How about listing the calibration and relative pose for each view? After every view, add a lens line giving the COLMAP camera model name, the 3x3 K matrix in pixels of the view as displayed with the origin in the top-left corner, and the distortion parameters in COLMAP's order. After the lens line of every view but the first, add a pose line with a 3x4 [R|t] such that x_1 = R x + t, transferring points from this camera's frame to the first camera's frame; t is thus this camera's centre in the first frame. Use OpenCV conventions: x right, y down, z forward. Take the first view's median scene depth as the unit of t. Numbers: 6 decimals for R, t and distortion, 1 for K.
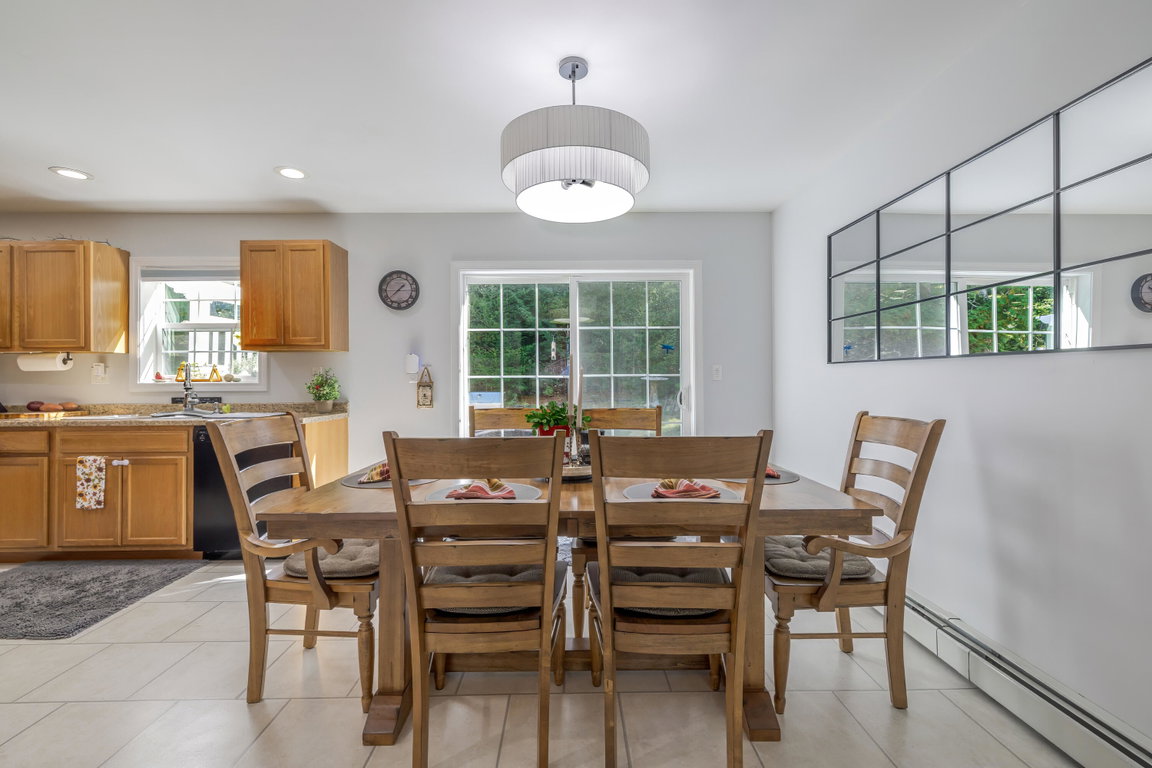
lens RADIAL K [[489.3, 0, 587.1], [0, 489.3, 376.5], [0, 0, 1]] dist [-0.002926, 0.000071]
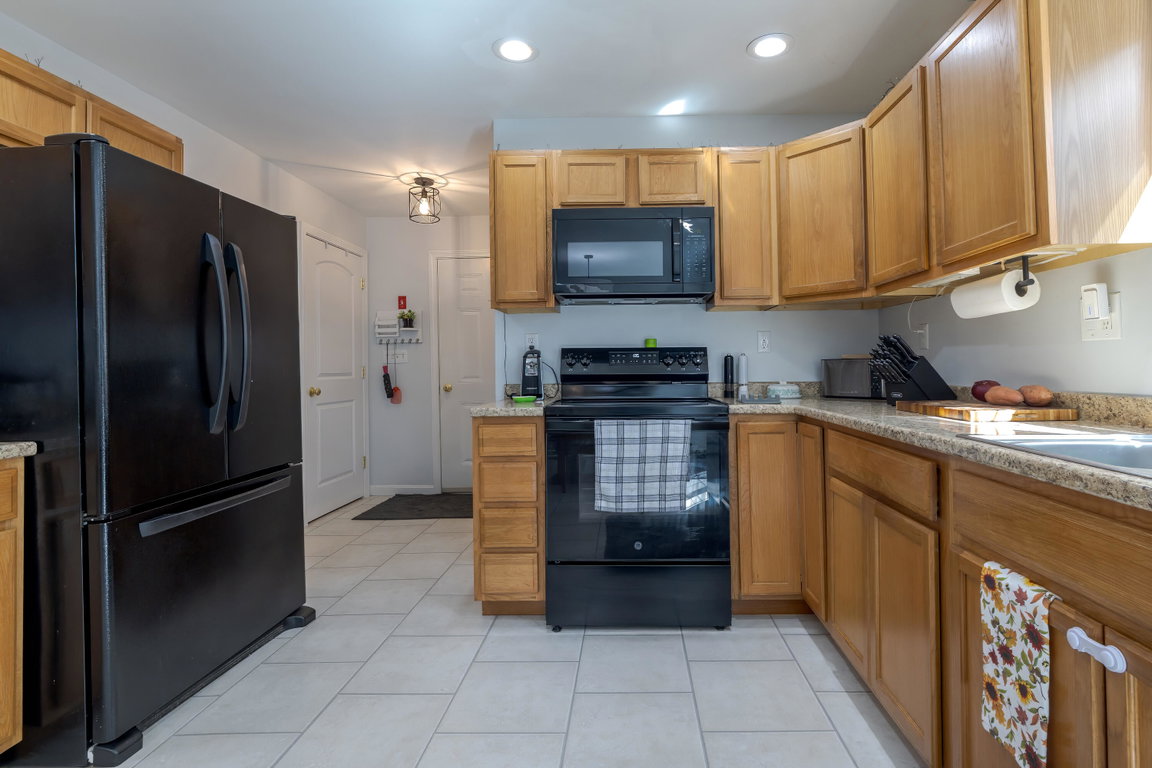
lens RADIAL K [[554.7, 0, 616.8], [0, 554.7, 355.7], [0, 0, 1]] dist [-0.003218, 0.001703]
pose [[-0.042769, -0.013030, -0.999000, -0.666475], [0.021996, 0.999660, -0.013980, 0.030071], [0.998843, -0.022572, -0.042468, 0.773660]]
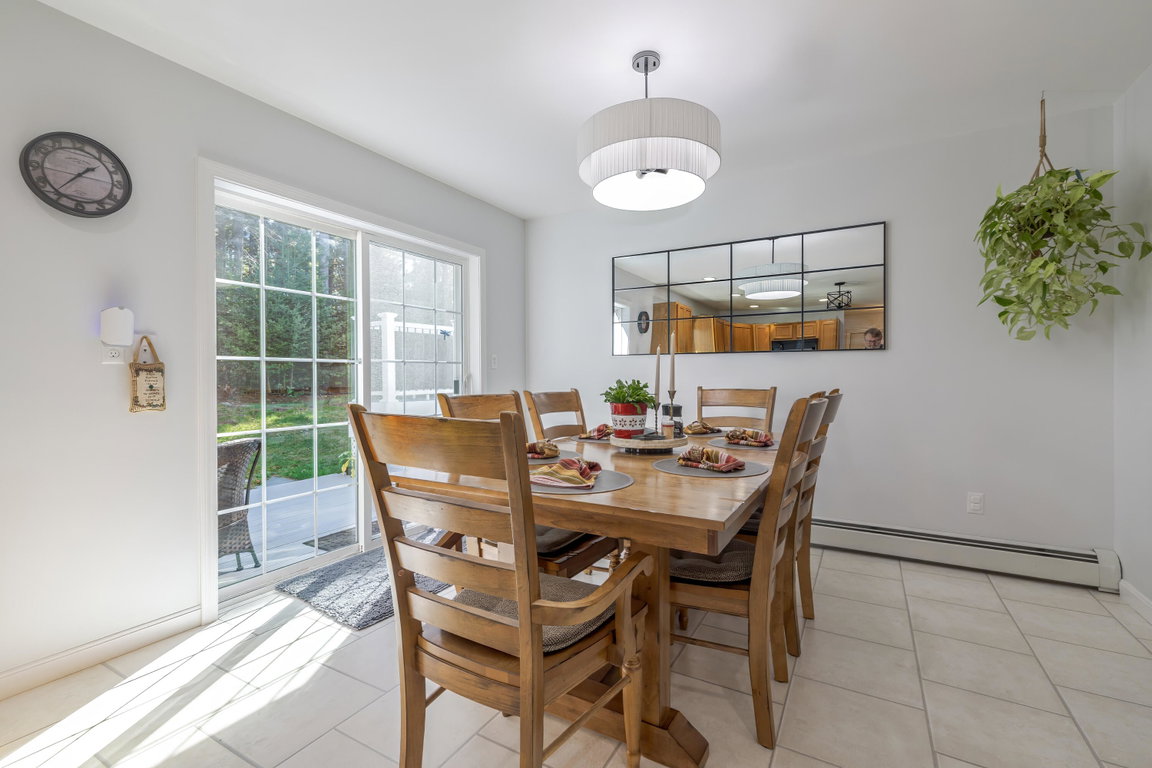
lens RADIAL K [[489.3, 0, 578.4], [0, 489.3, 383.8], [0, 0, 1]] dist [-0.002926, 0.000071]
pose [[0.522547, -0.010180, 0.852550, -0.653276], [-0.002622, 0.999905, 0.013547, 0.031023], [-0.852606, -0.009314, 0.522471, 0.374735]]
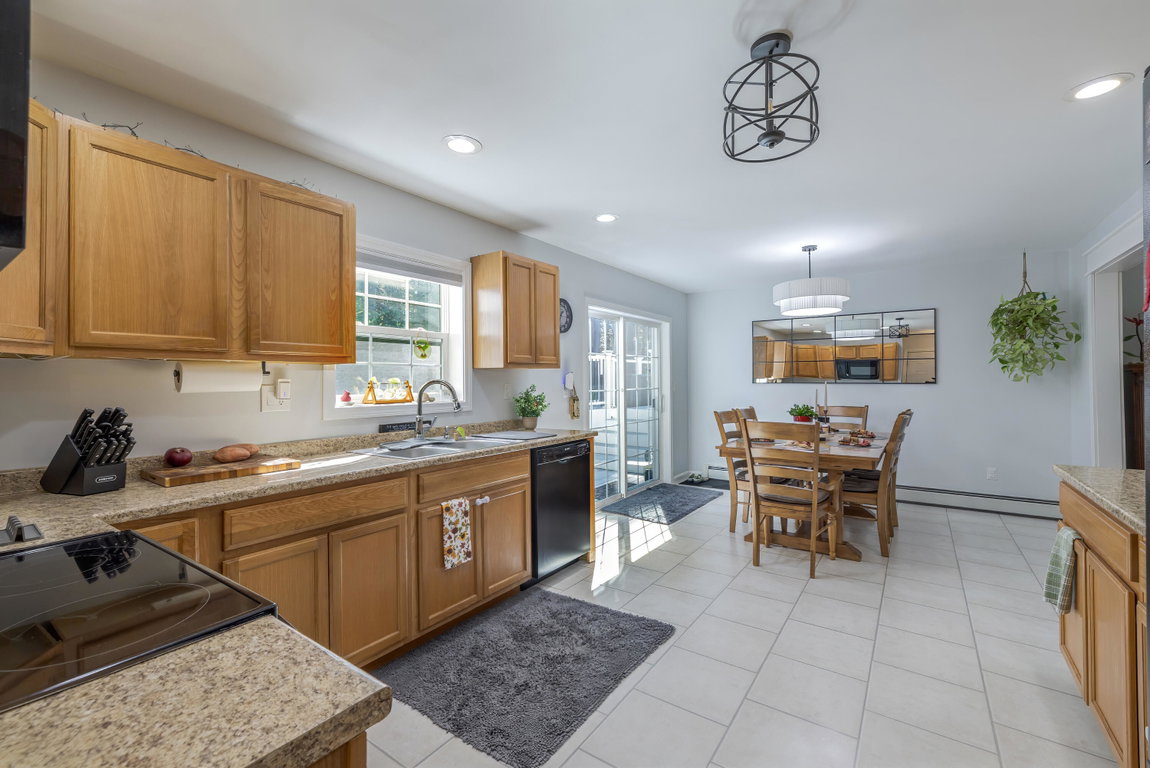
lens RADIAL K [[488.5, 0, 570.9], [0, 488.5, 378.7], [0, 0, 1]] dist [-0.002926, 0.000071]
pose [[0.596080, 0.005346, 0.802907, -1.534010], [-0.002052, 0.999985, -0.005135, -0.030166], [-0.802923, 0.001413, 0.596082, 0.371824]]
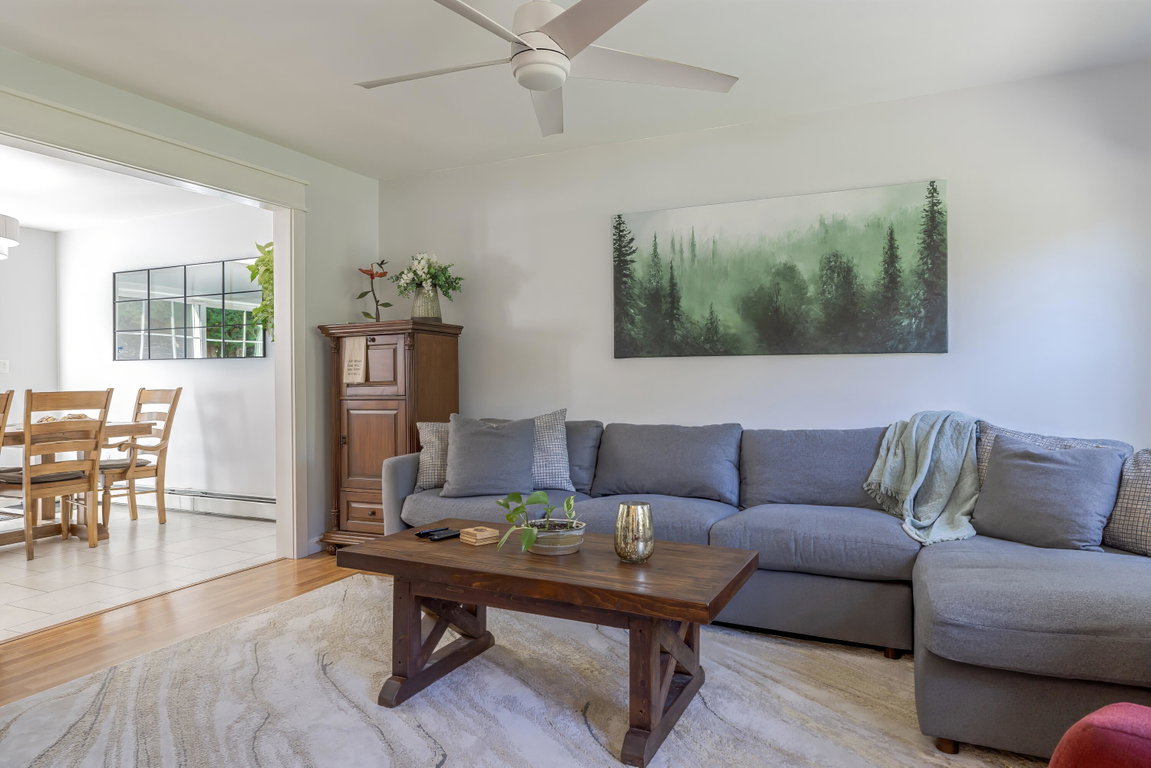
lens RADIAL K [[717.6, 0, 570.3], [0, 717.6, 383.0], [0, 0, 1]] dist [-0.008293, -0.000028]
pose [[0.456568, -0.003396, 0.889682, -0.749392], [0.000026, 0.999993, 0.003804, 0.030880], [-0.889689, -0.001714, 0.456565, -1.136371]]
